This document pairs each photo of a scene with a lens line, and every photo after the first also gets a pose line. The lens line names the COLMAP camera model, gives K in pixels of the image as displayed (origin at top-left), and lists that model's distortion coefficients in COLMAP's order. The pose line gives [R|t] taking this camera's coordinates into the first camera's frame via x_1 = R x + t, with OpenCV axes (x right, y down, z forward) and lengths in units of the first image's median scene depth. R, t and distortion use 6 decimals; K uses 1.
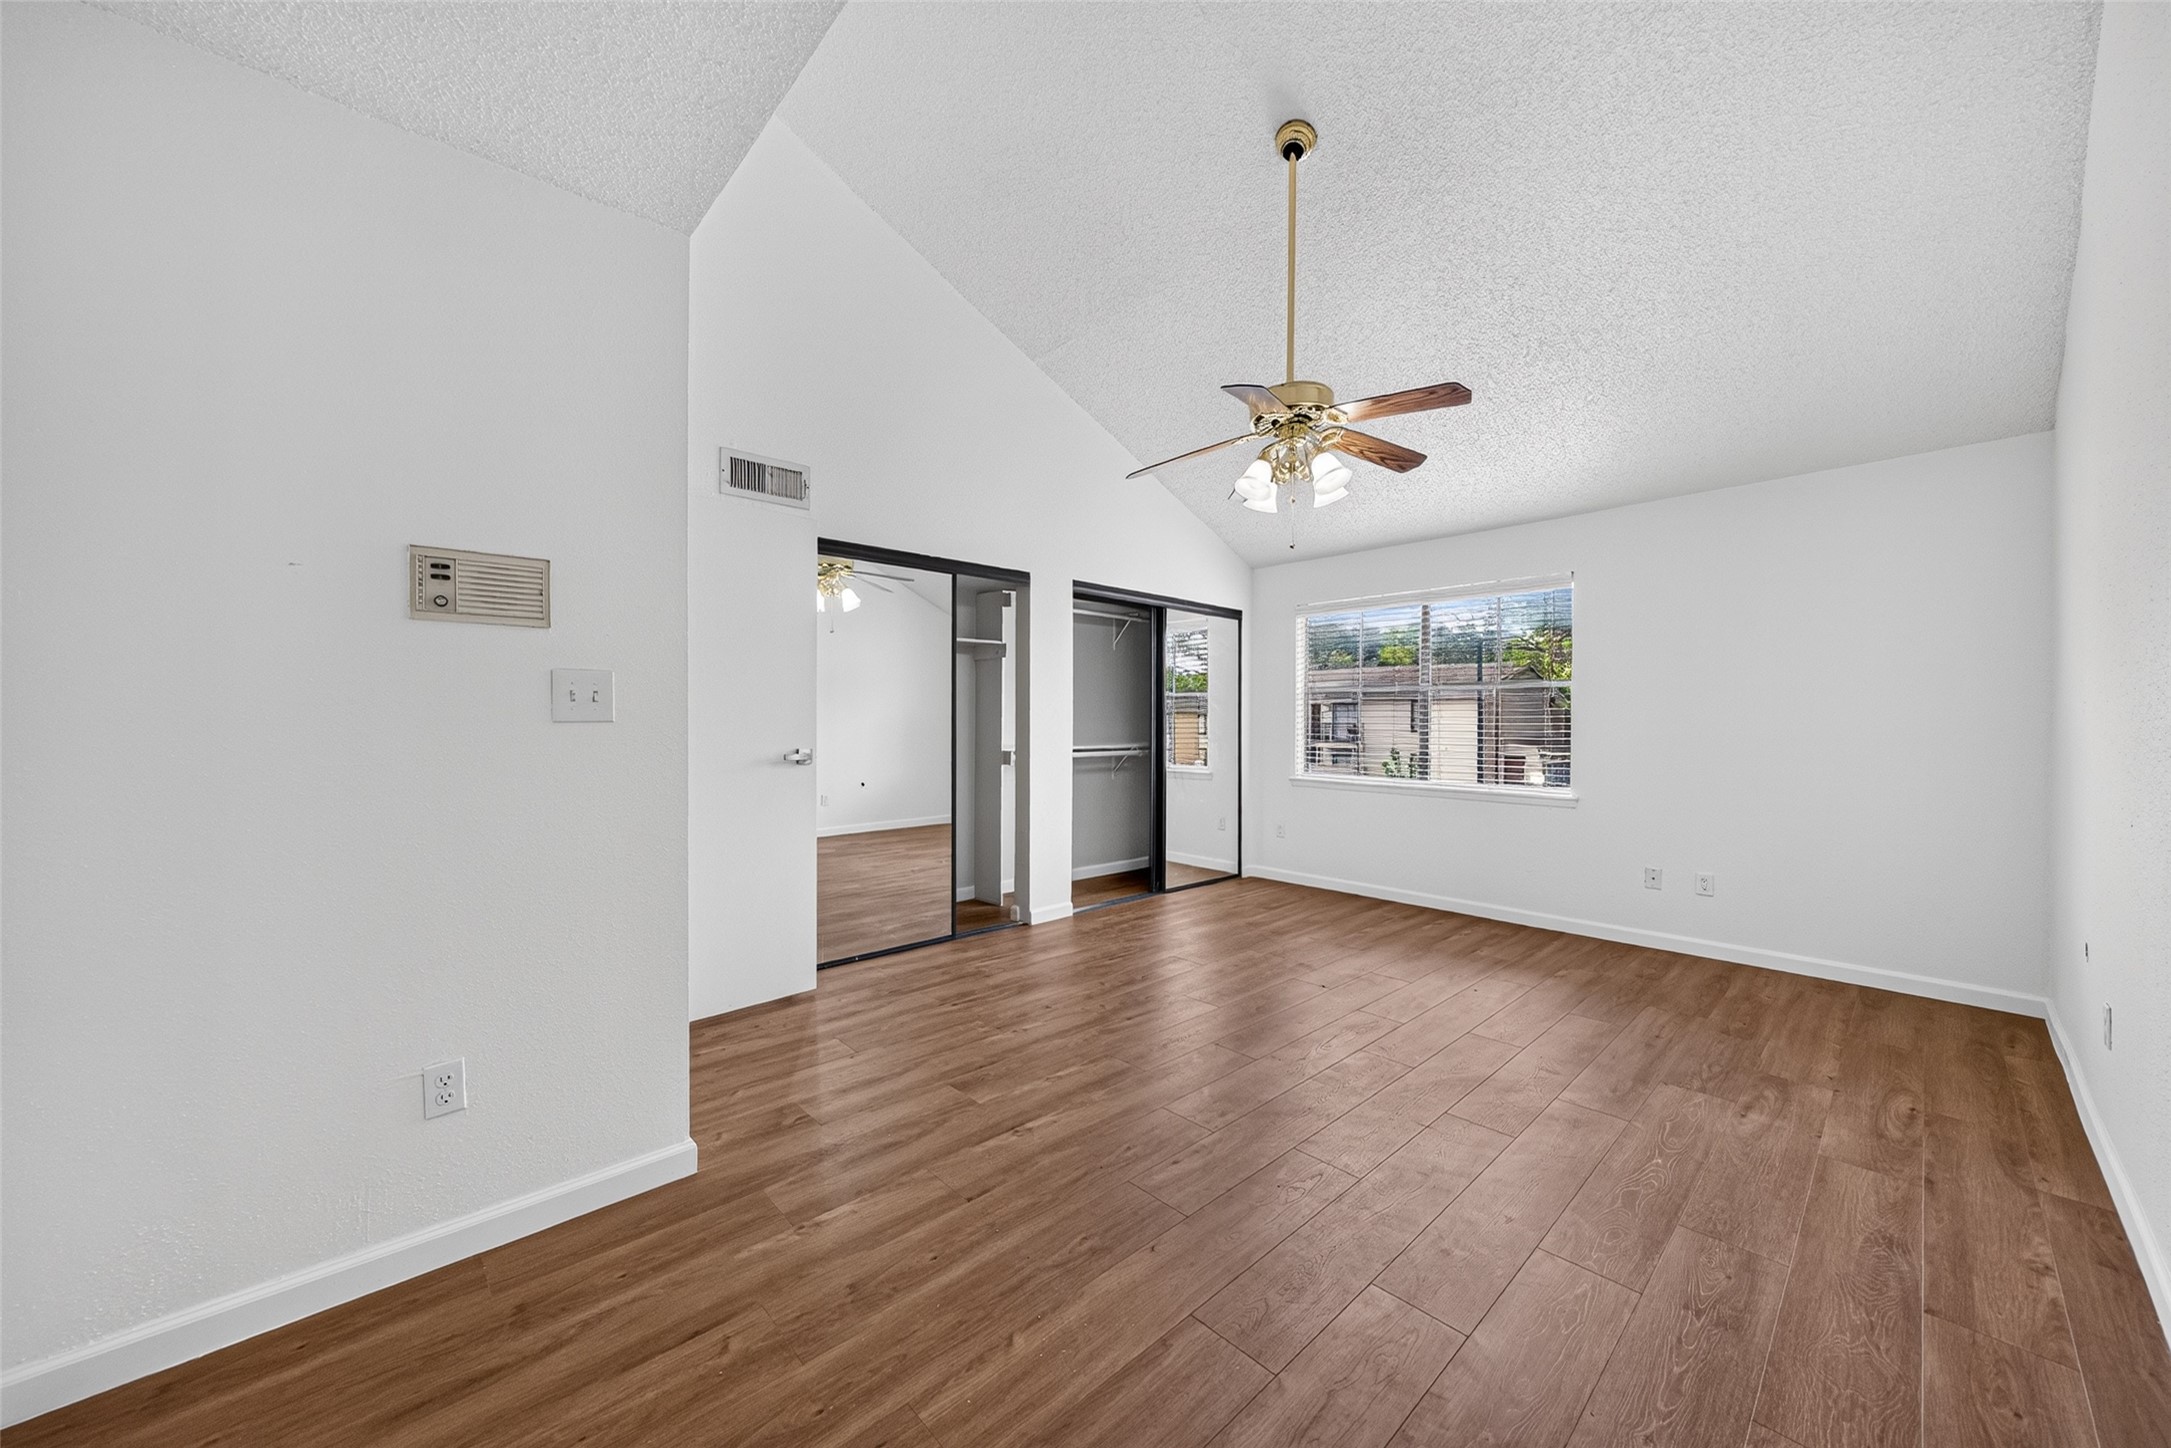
lens RADIAL K [[747.0, 0, 1085.5], [0, 747.0, 724.0], [0, 0, 1]] dist [-0.000262, -0.000107]
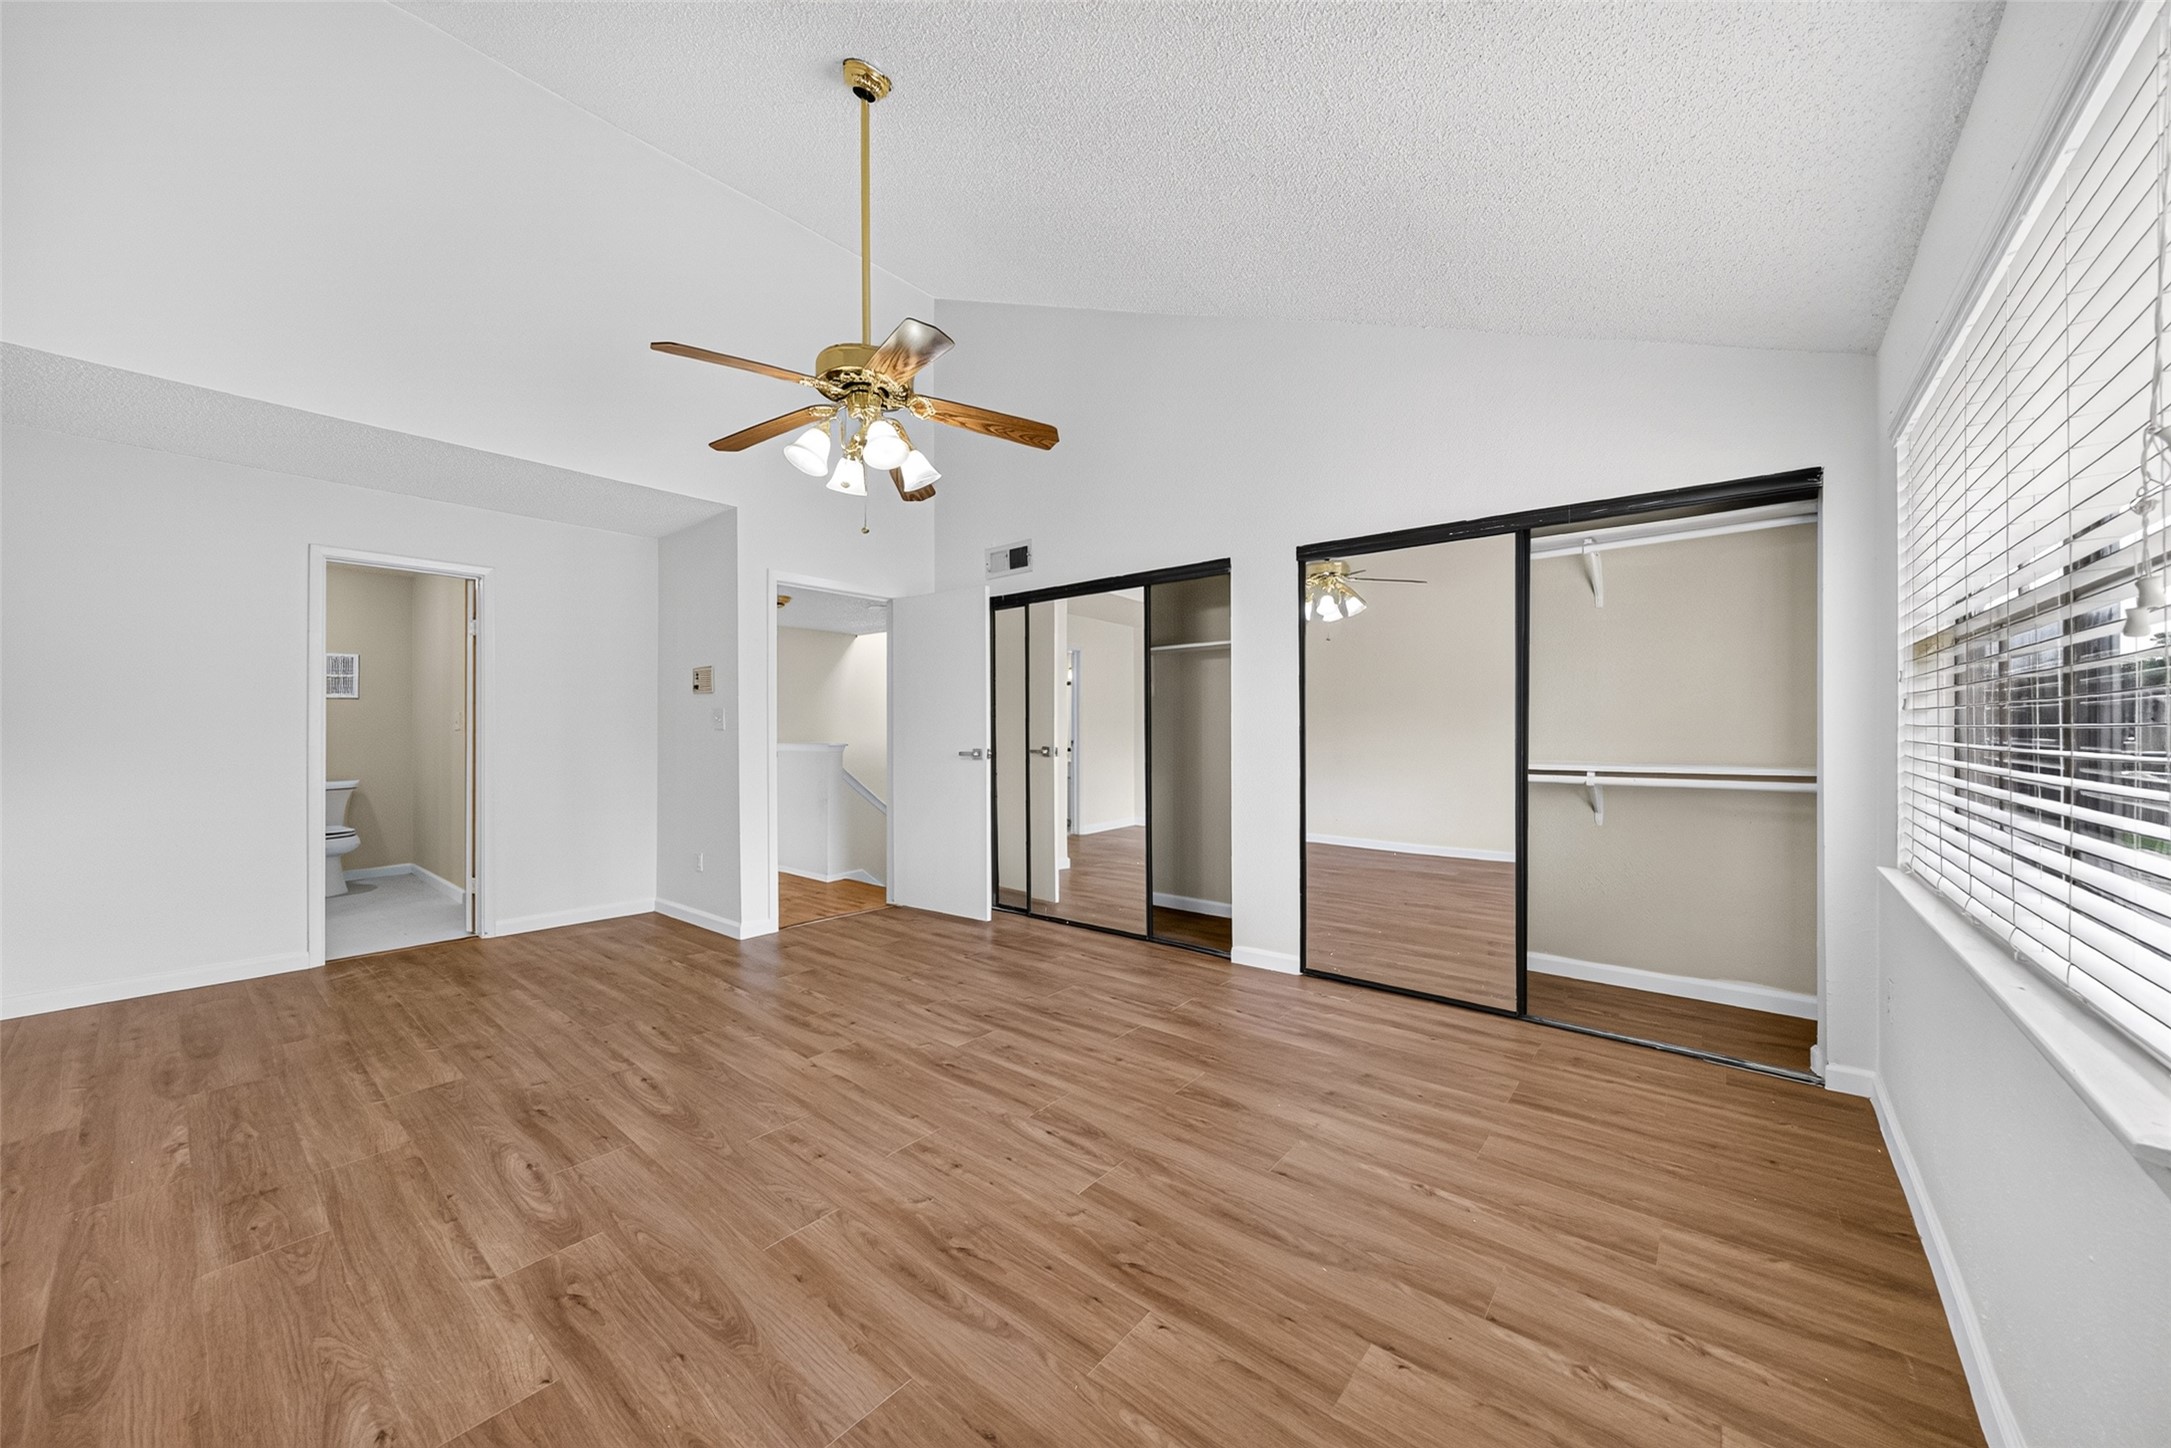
lens RADIAL K [[769.4, 0, 1151.4], [0, 769.4, 721.5], [0, 0, 1]] dist [0.000526, 0.000004]
pose [[0.185311, -0.014364, -0.982575, 1.055294], [-0.001003, 0.999890, -0.014806, 0.004236], [0.982679, 0.003729, 0.185276, 0.986076]]
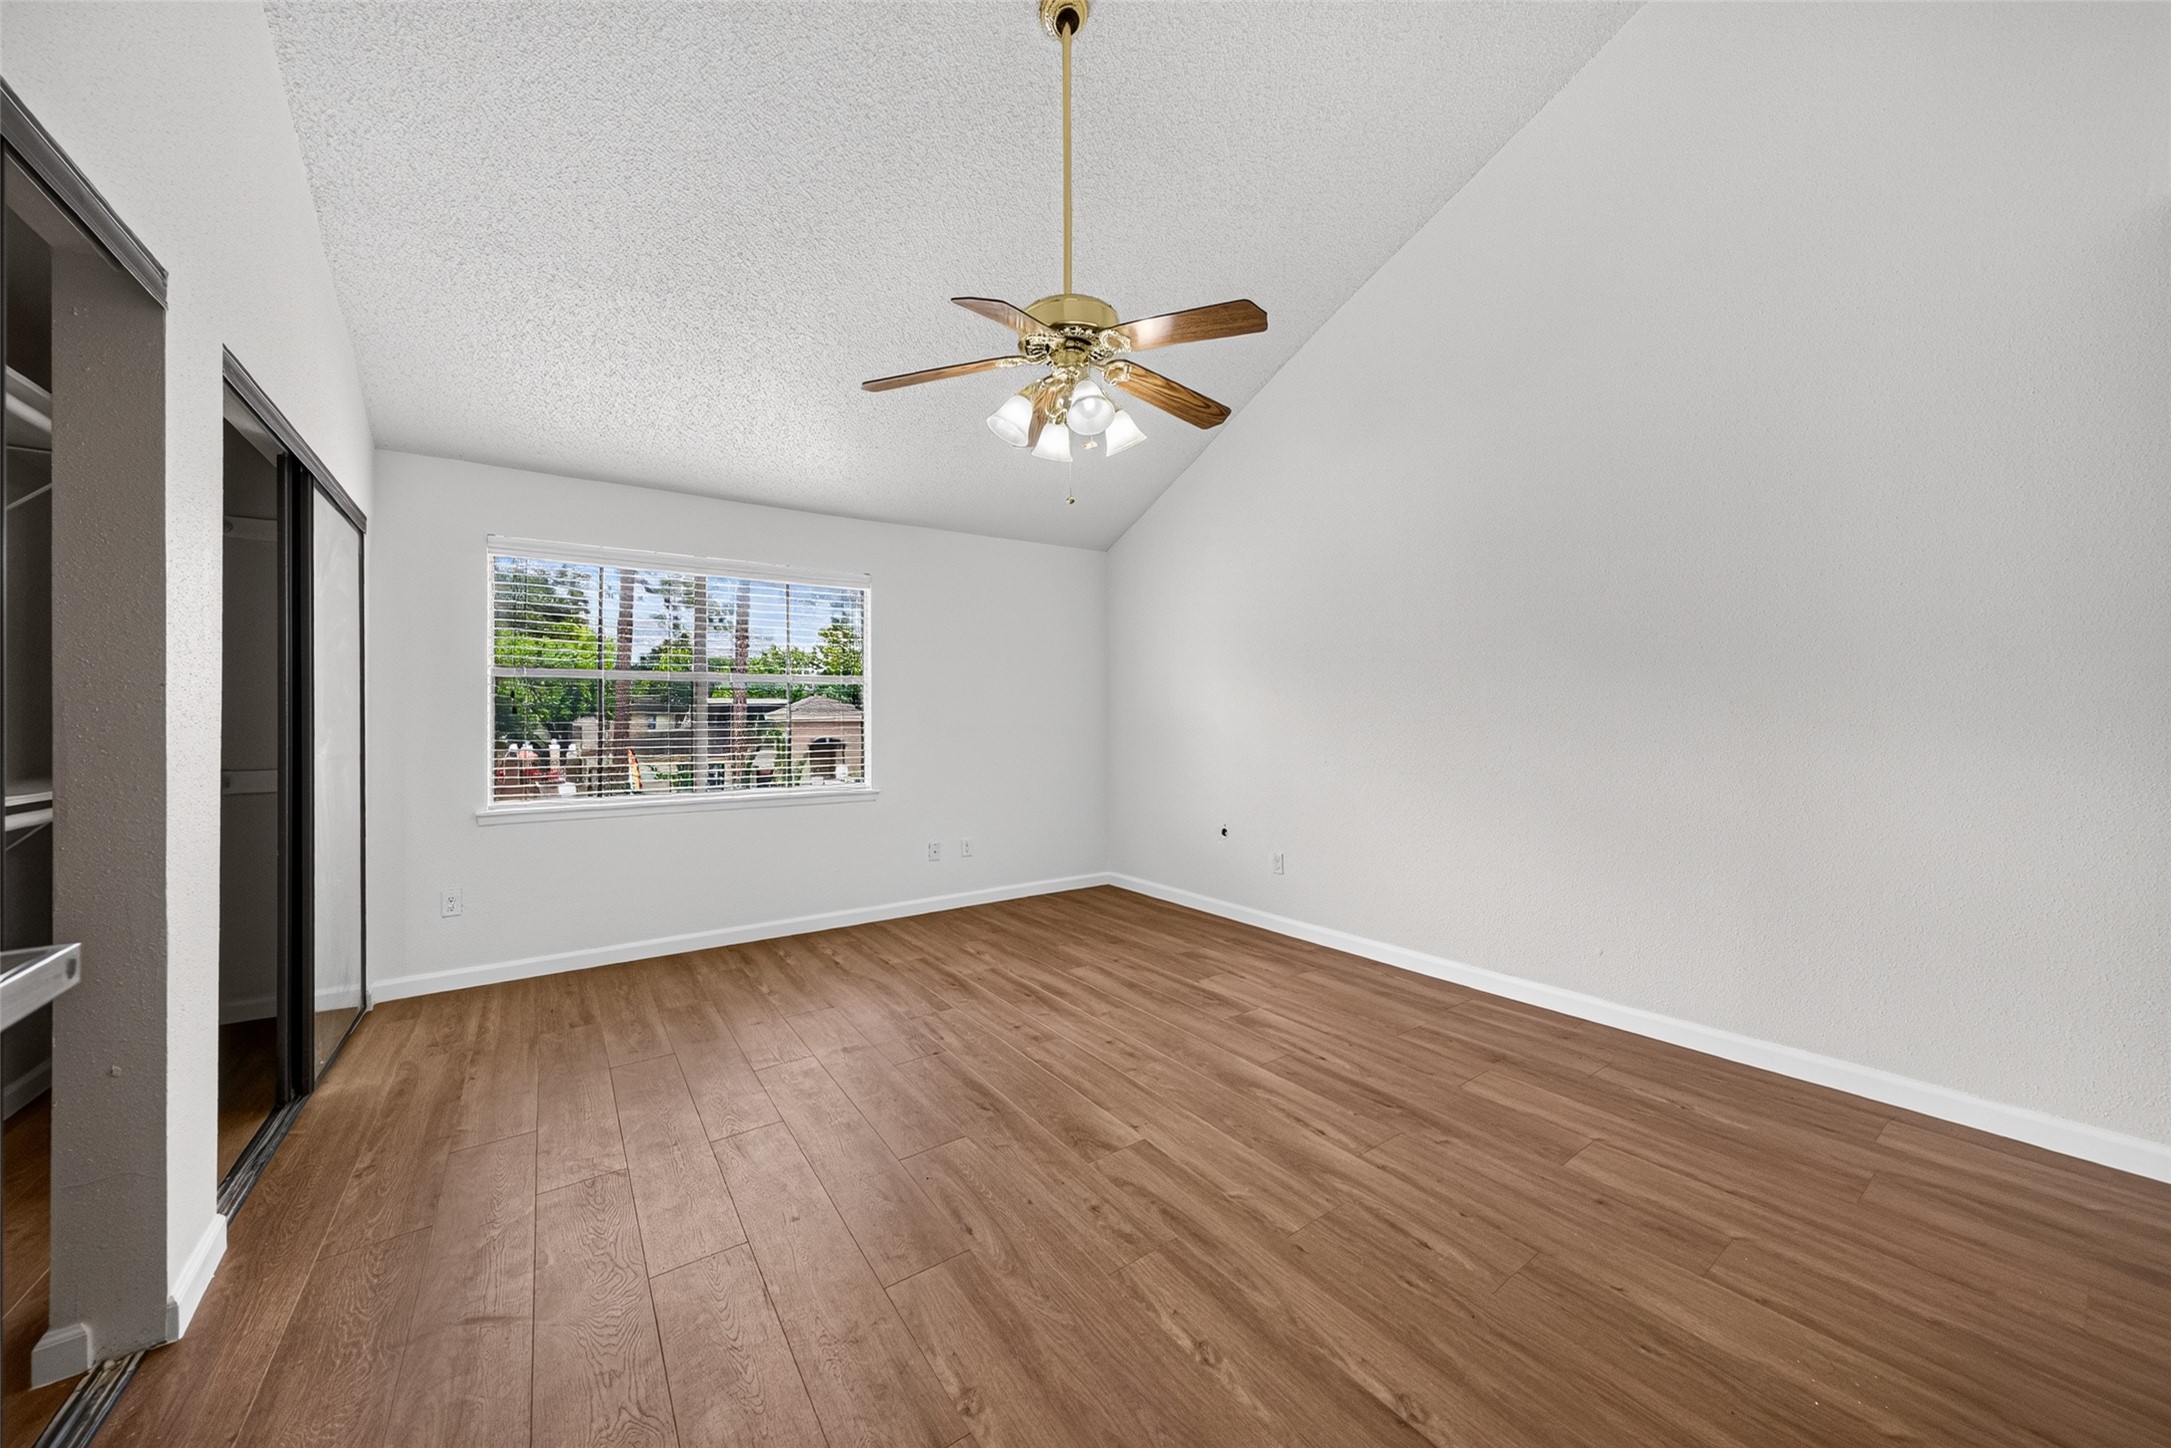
lens RADIAL K [[750.0, 0, 1081.4], [0, 750.0, 717.5], [0, 0, 1]] dist [-0.006787, 0.000043]
pose [[0.163201, -0.006066, 0.986574, -0.444392], [0.014863, 0.999883, 0.003689, -0.004946], [-0.986481, 0.014062, 0.163272, 0.726052]]
